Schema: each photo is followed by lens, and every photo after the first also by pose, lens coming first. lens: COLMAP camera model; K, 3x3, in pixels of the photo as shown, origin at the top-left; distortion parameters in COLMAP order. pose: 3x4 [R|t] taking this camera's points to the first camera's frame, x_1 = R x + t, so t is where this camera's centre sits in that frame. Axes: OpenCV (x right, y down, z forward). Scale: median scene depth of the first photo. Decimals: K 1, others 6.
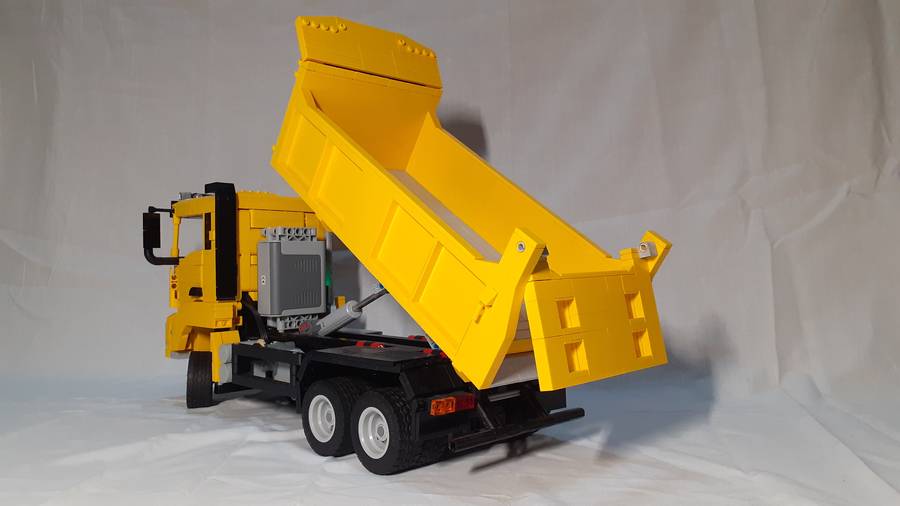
lens RADIAL K [[709.8, 0, 450.0], [0, 709.8, 253.0], [0, 0, 1]] dist [0.060236, -0.005904]
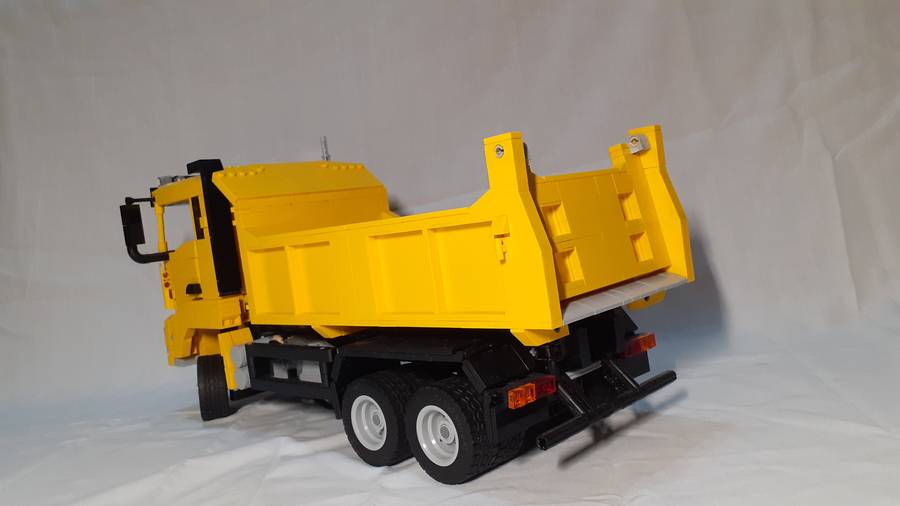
lens RADIAL K [[709.8, 0, 450.0], [0, 709.8, 253.0], [0, 0, 1]] dist [0.060236, -0.005904]
pose [[0.992540, -0.121039, 0.014607, -0.057364], [0.119997, 0.991054, 0.058424, -0.002643], [-0.021548, -0.056235, 0.998185, 0.137399]]
